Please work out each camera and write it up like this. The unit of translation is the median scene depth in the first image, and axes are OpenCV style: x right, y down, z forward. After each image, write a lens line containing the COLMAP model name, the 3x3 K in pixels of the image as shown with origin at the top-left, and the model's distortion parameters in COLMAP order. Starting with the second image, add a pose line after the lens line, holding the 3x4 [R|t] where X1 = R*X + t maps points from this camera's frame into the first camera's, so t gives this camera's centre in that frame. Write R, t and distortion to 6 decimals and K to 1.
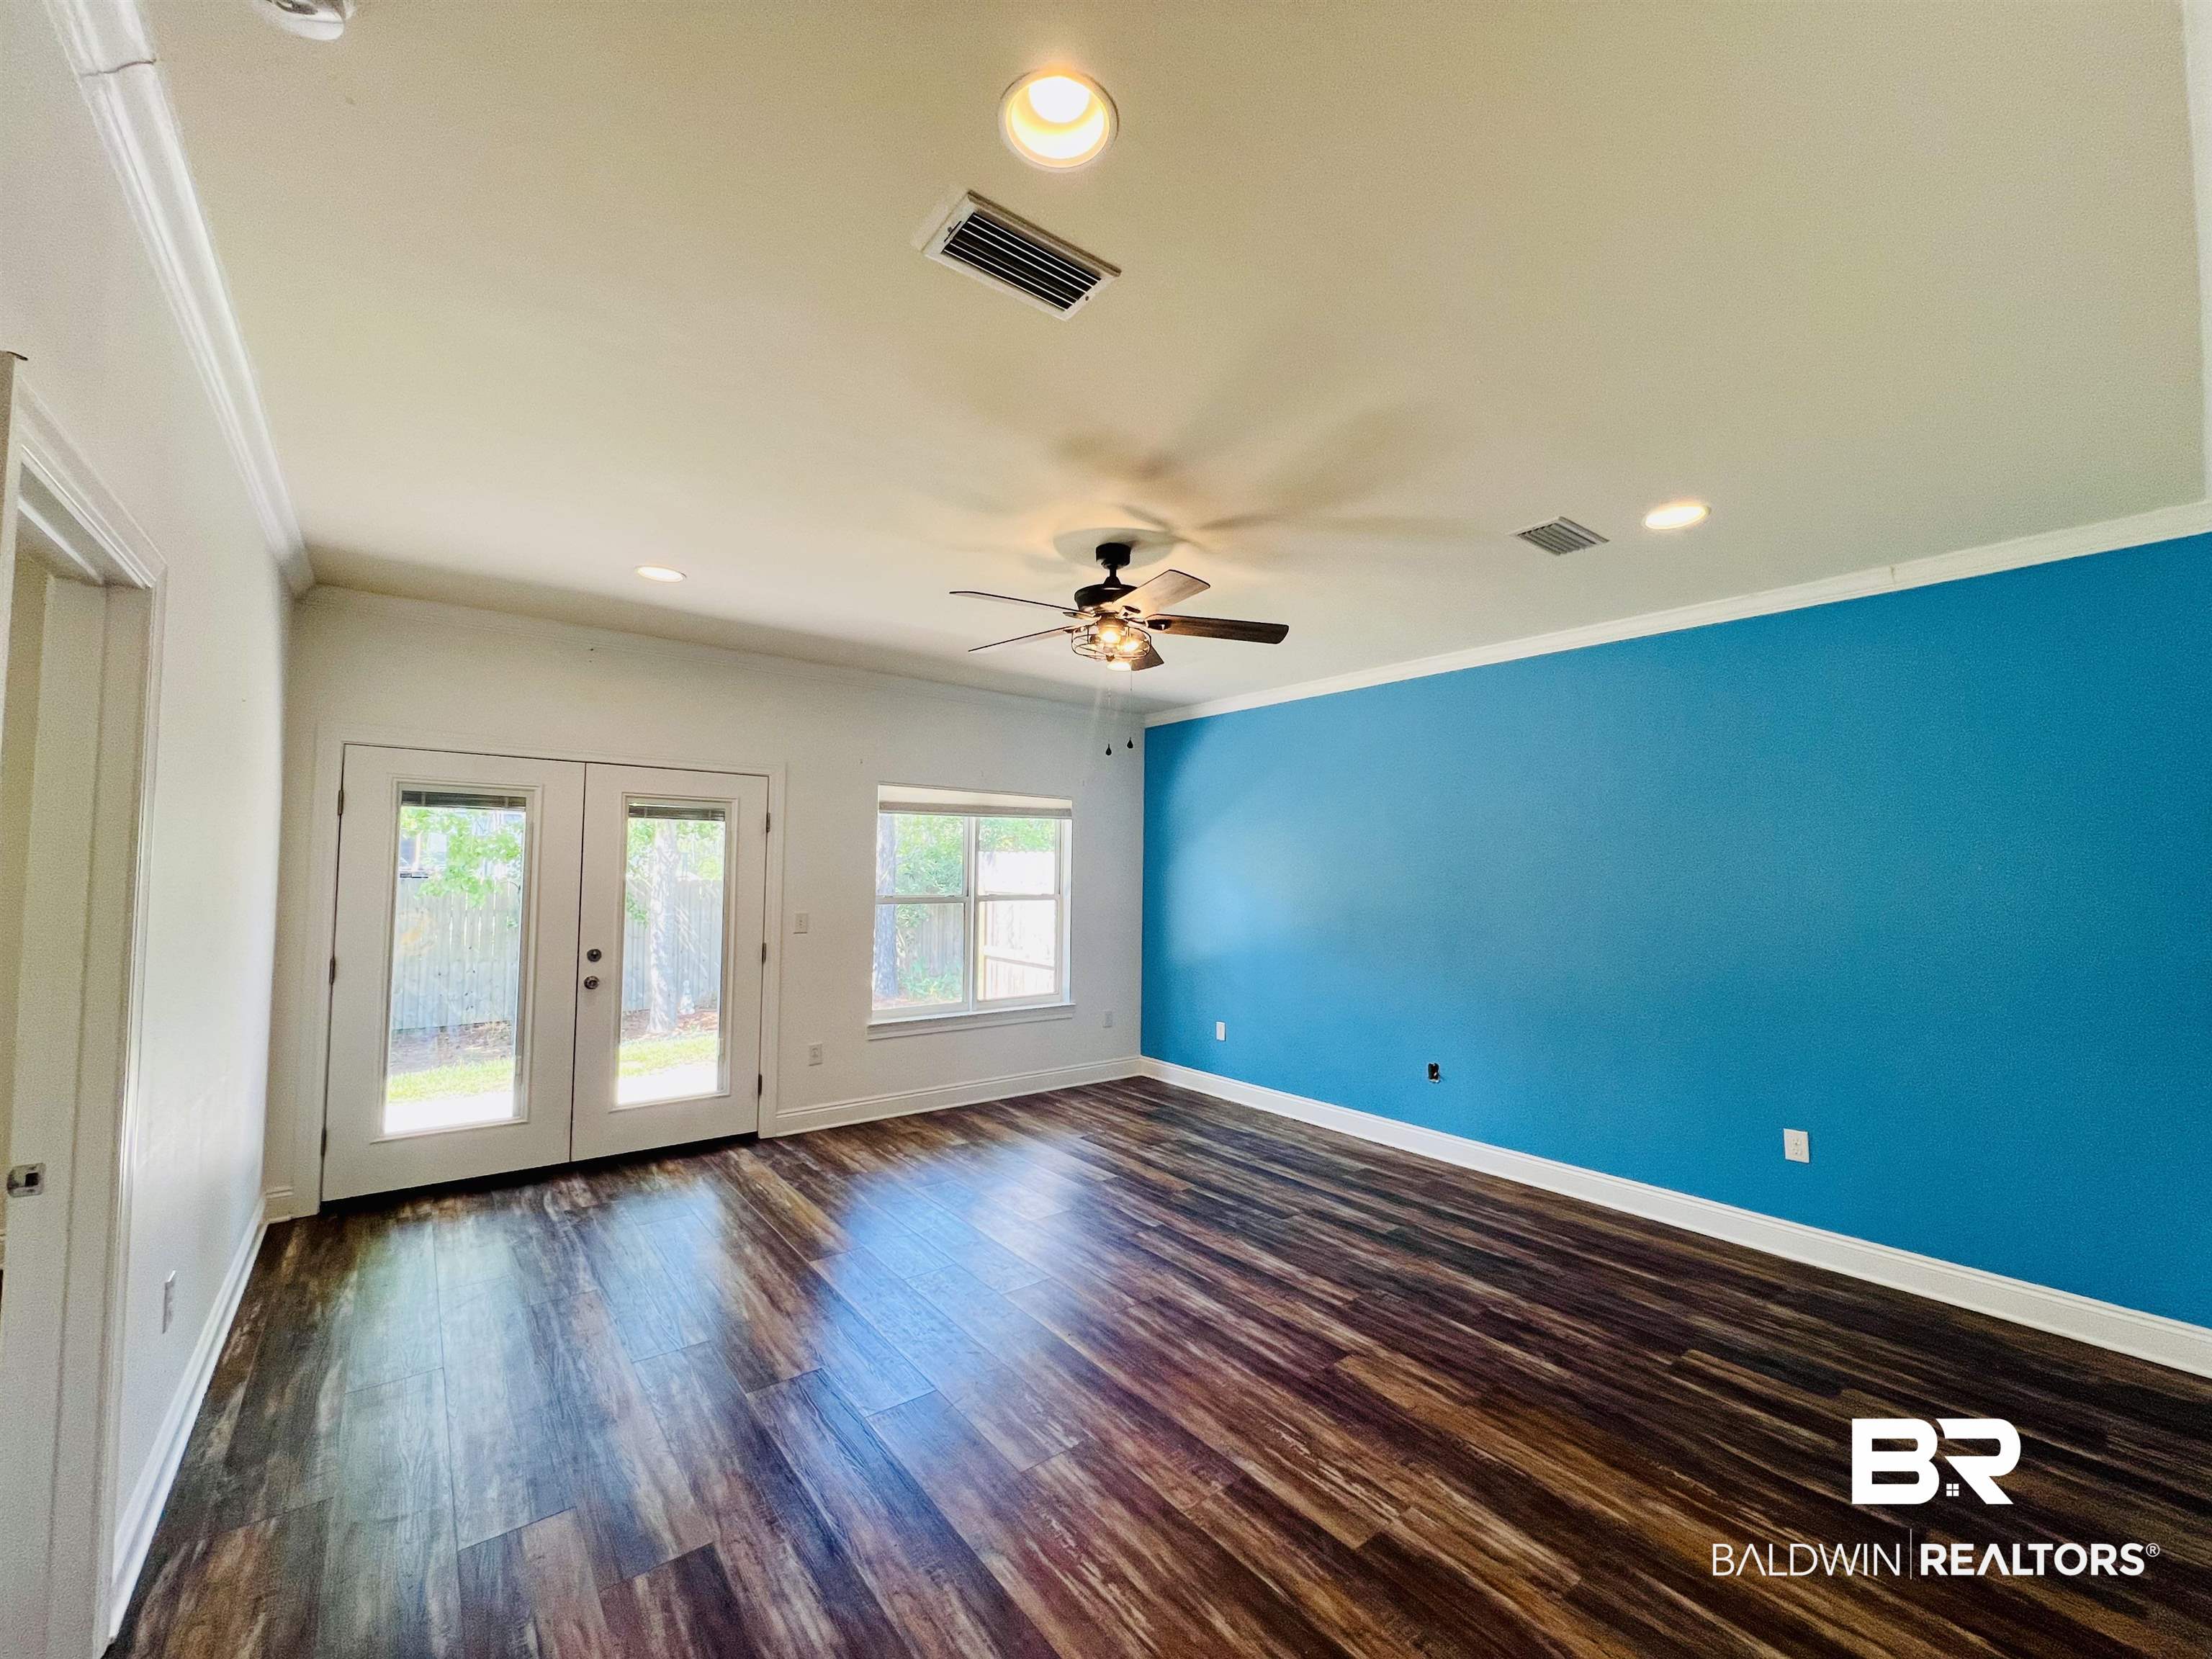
lens RADIAL K [[881.4, 0, 1120.7], [0, 881.4, 827.4], [0, 0, 1]] dist [-0.002205, -0.000848]
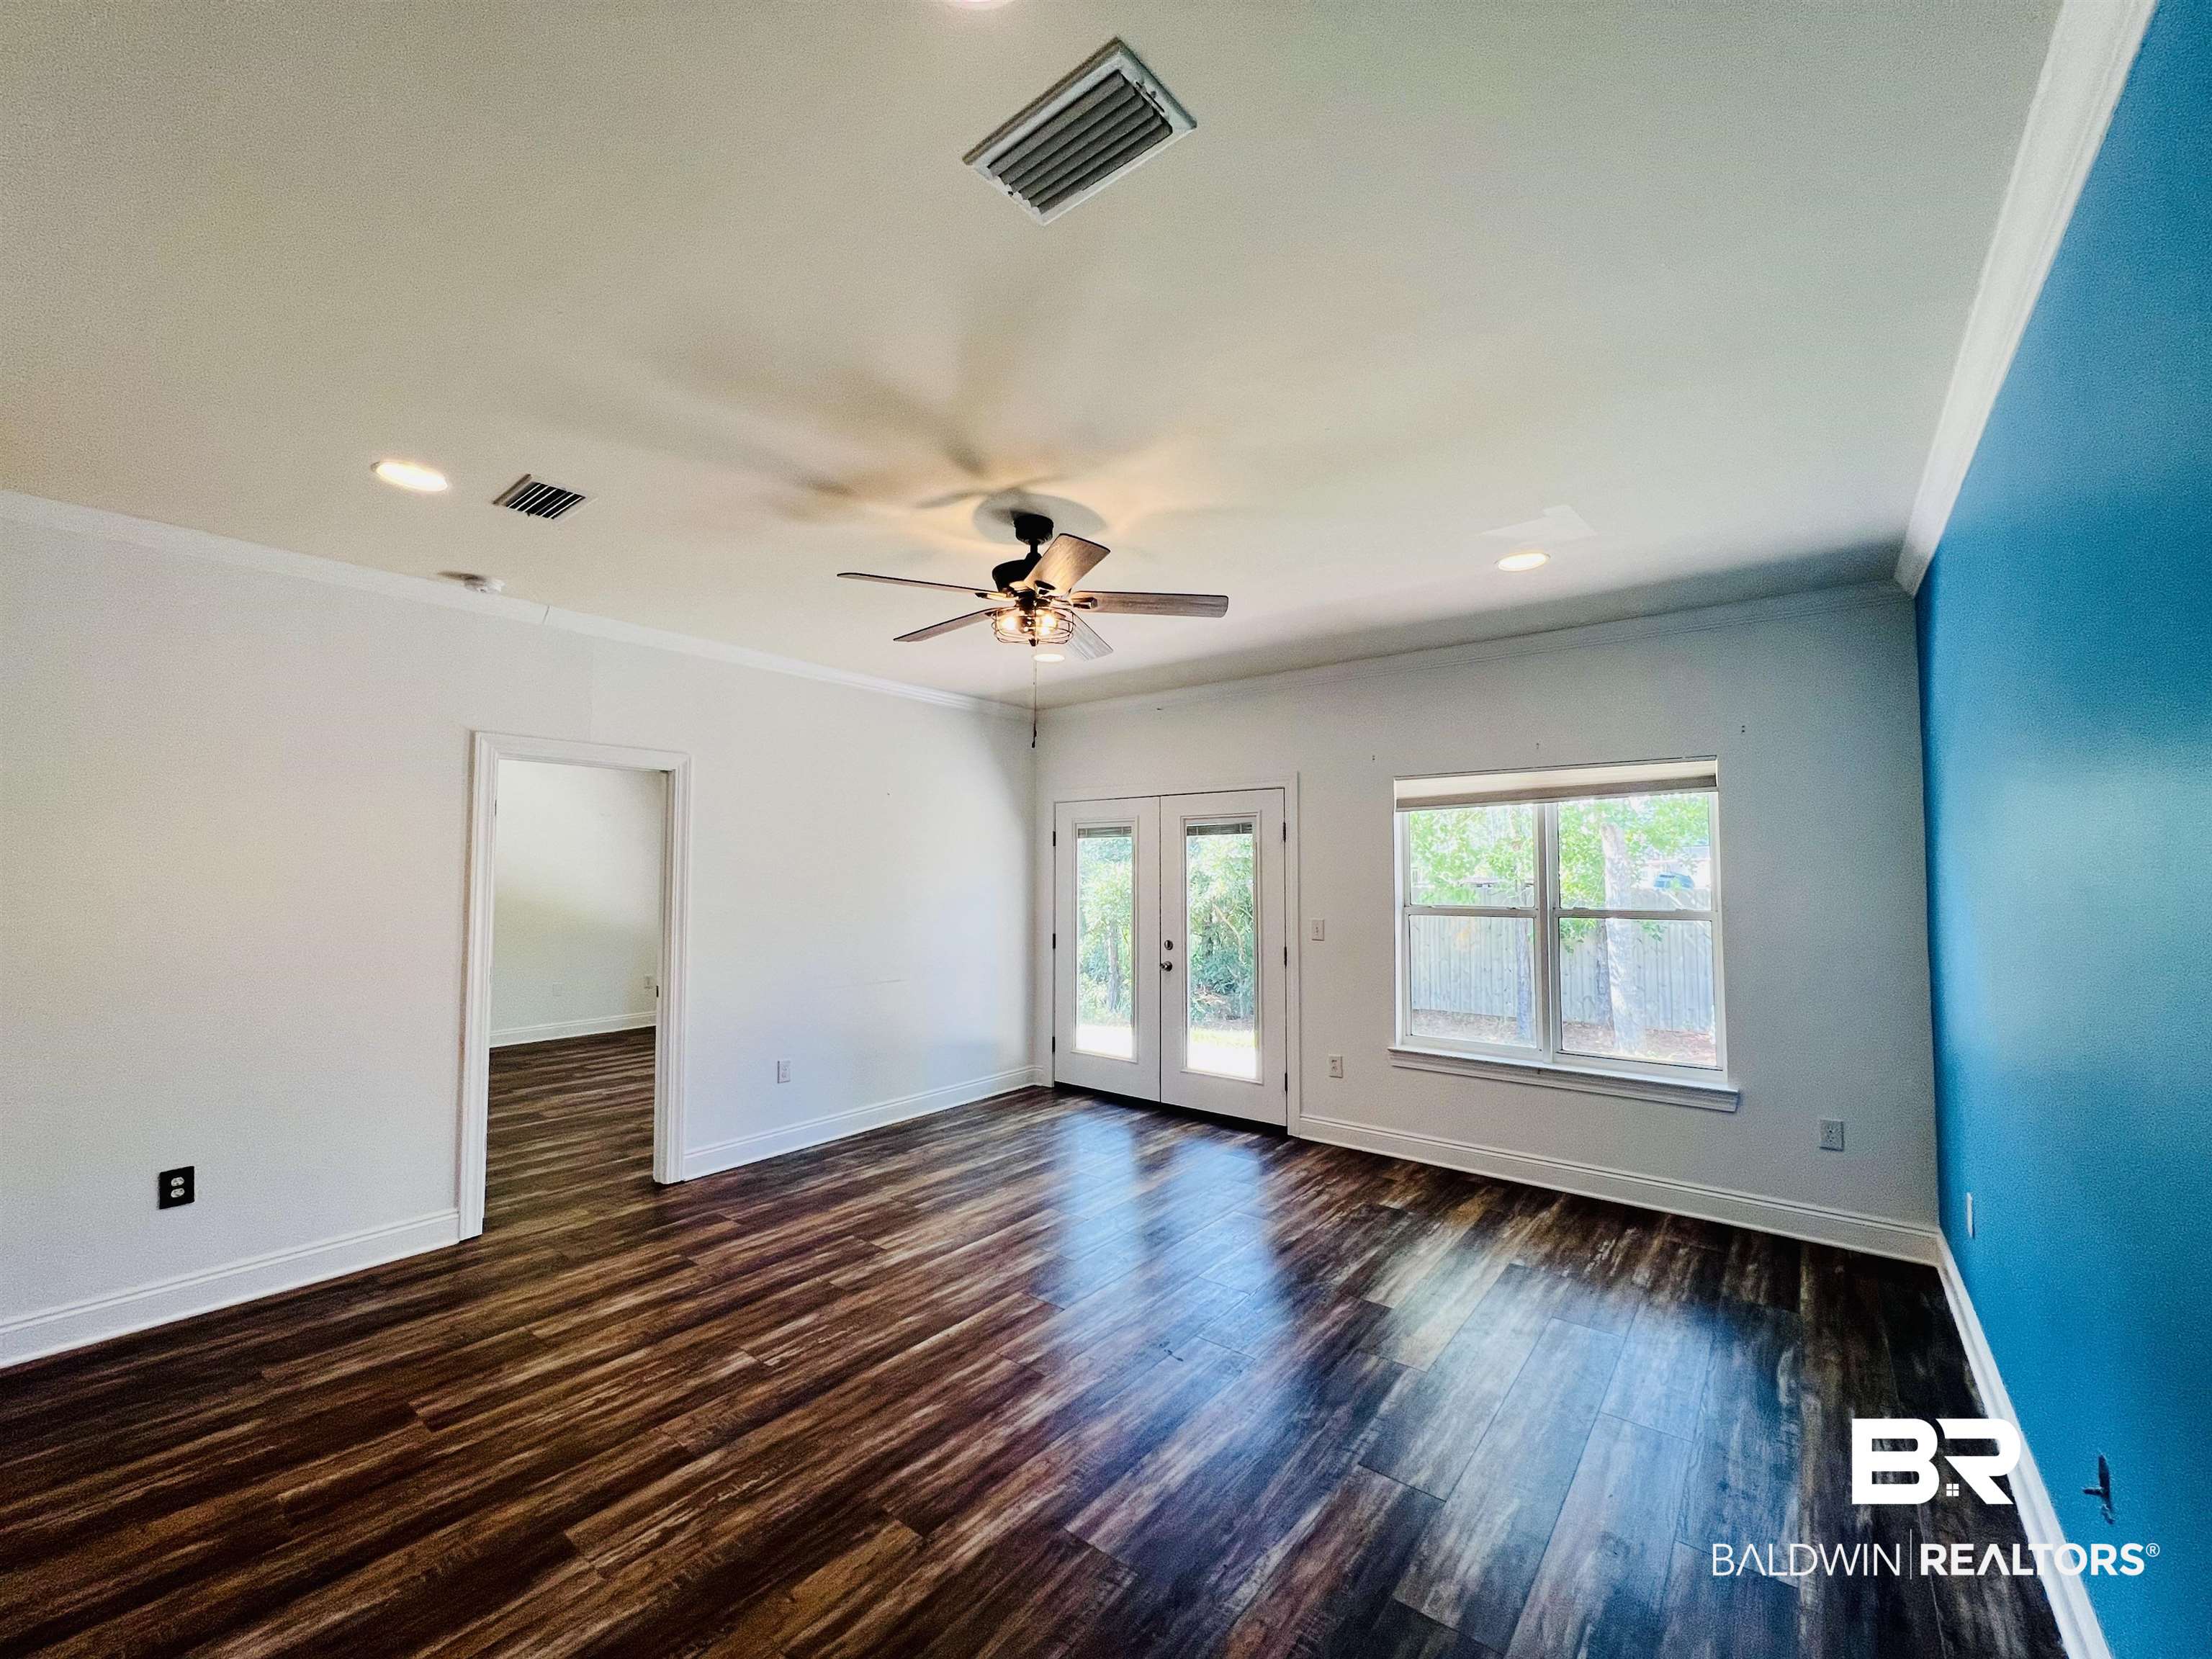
lens RADIAL K [[881.4, 0, 1102.8], [0, 881.4, 829.1], [0, 0, 1]] dist [-0.002205, -0.000848]
pose [[0.226492, -0.063654, -0.971931, 0.721170], [0.053046, 0.997187, -0.052947, 0.044159], [0.972567, -0.039565, 0.229232, 0.696986]]
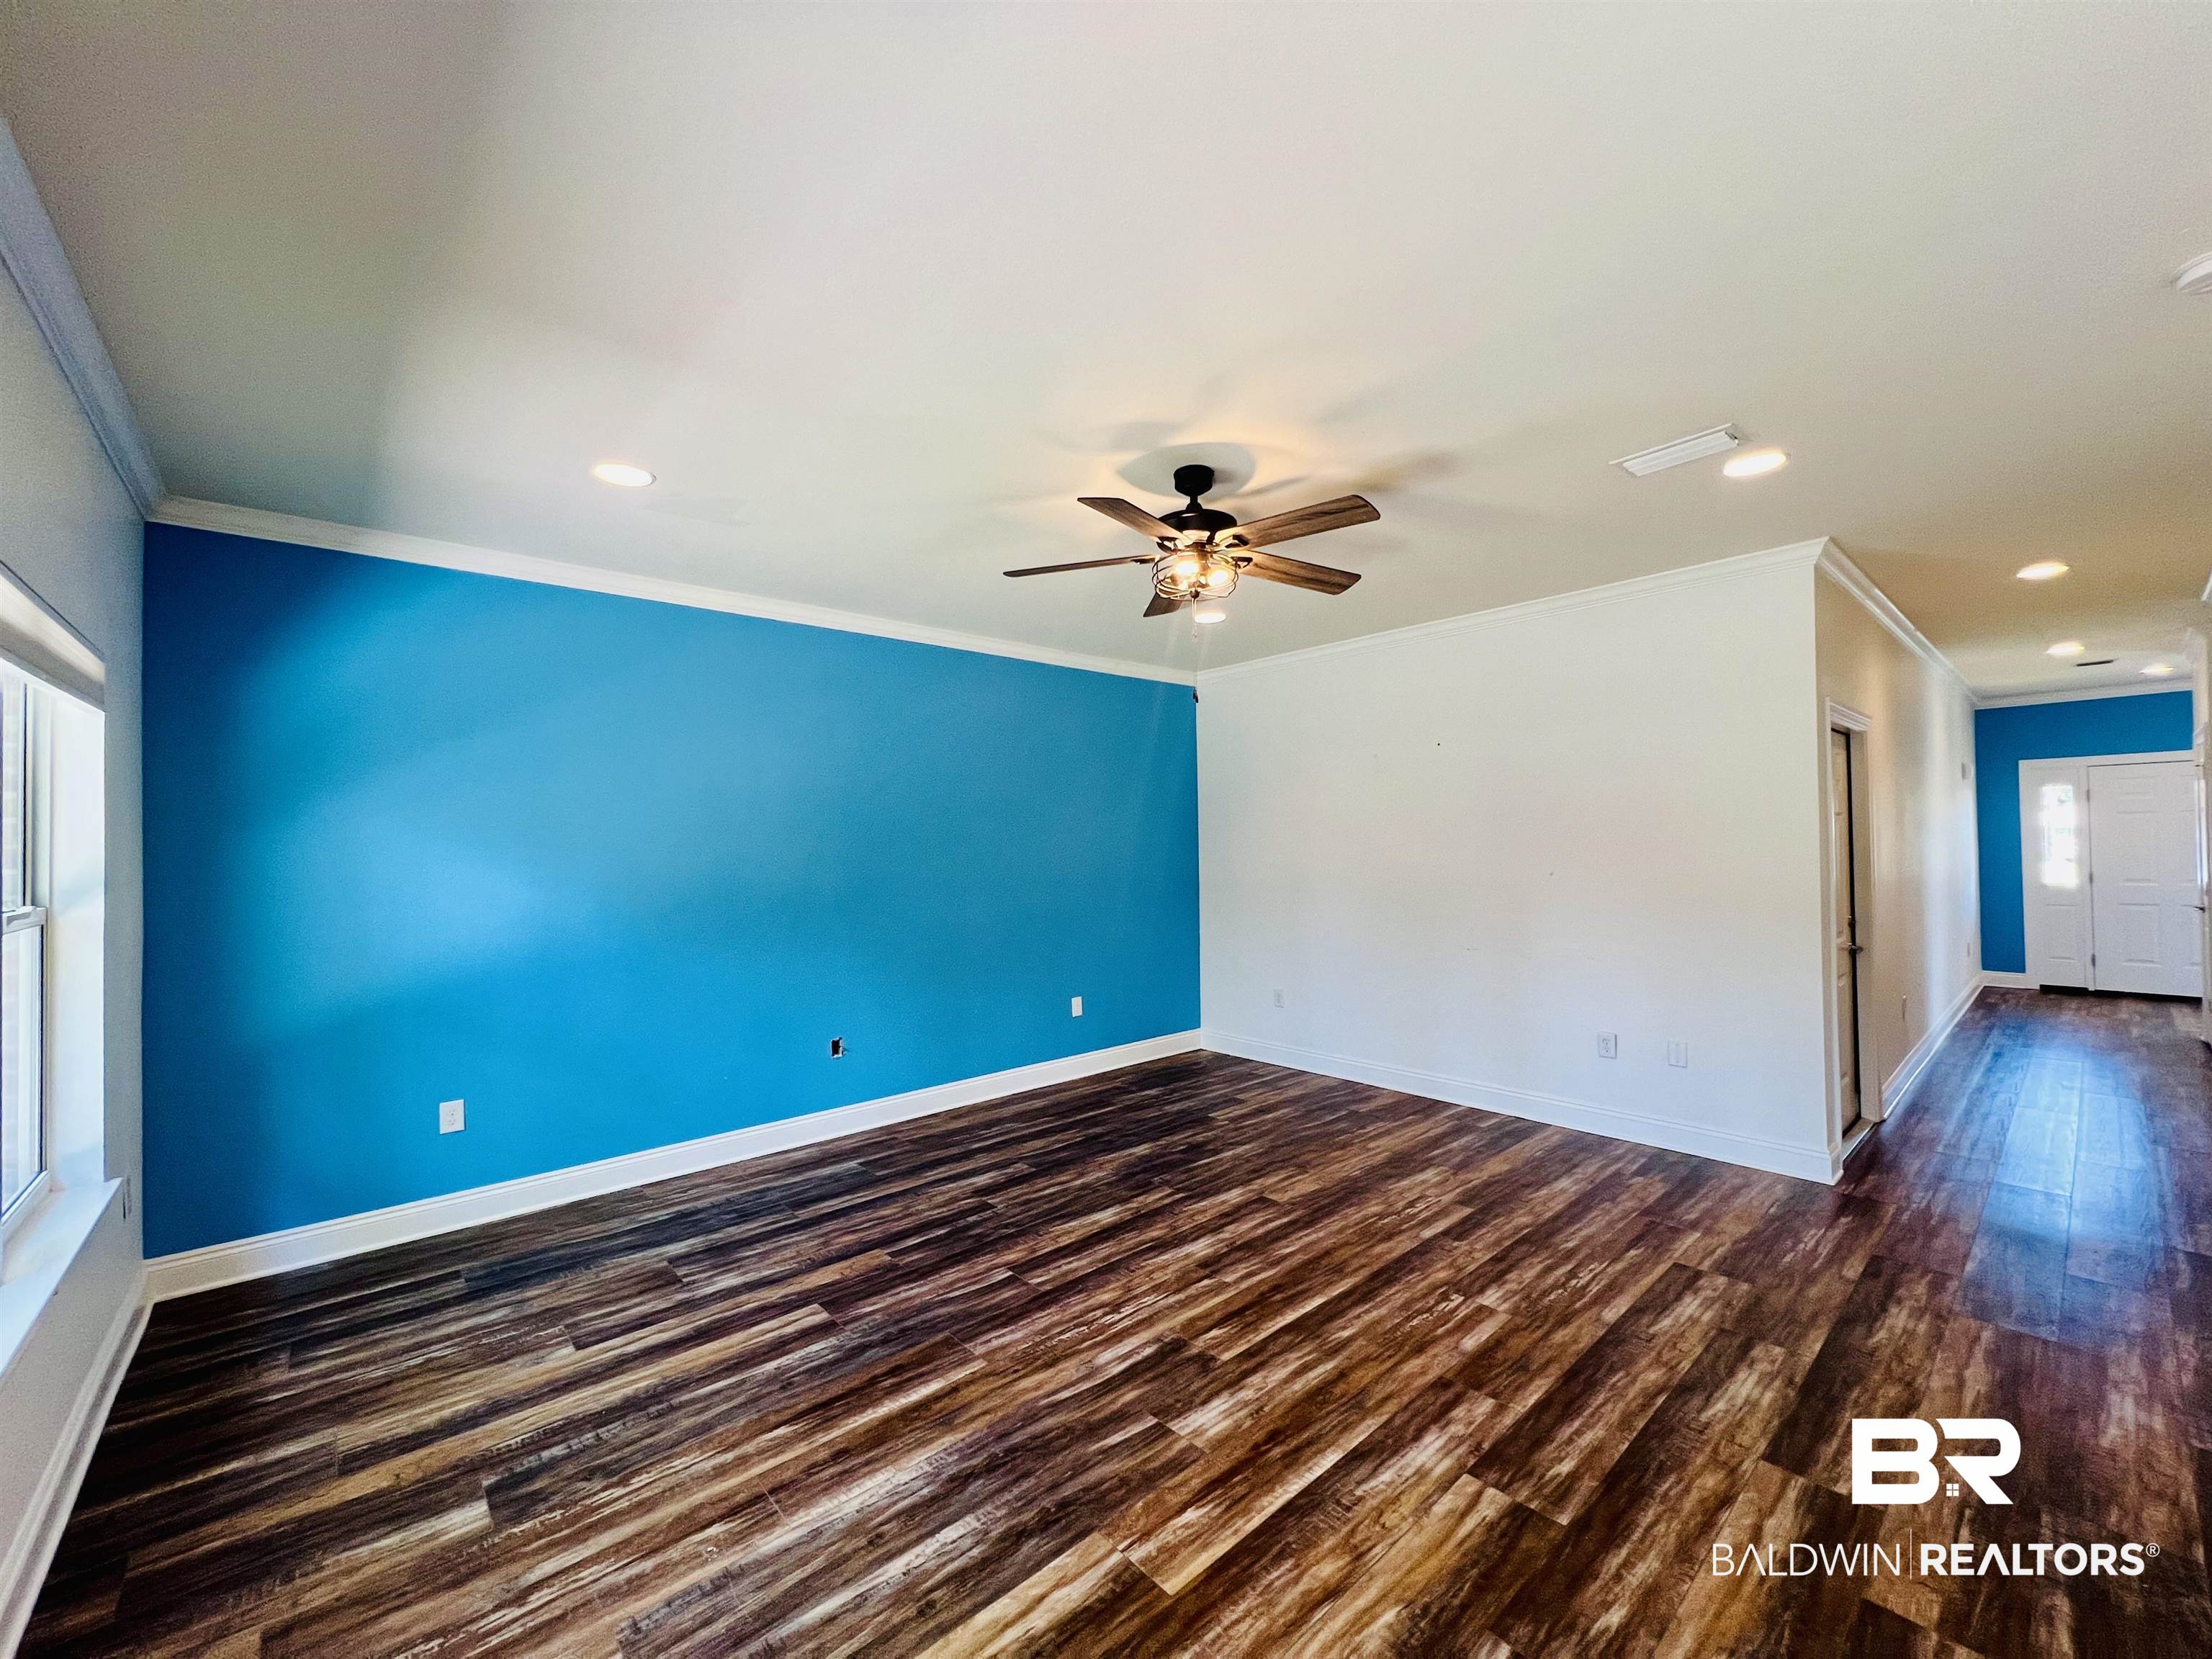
lens RADIAL K [[883.7, 0, 1091.6], [0, 883.7, 830.6], [0, 0, 1]] dist [-0.006421, 0.001322]
pose [[-0.033947, 0.005170, 0.999410, -0.738883], [-0.036086, 0.999328, -0.006395, 0.046123], [-0.998772, -0.036282, -0.033737, 0.920706]]
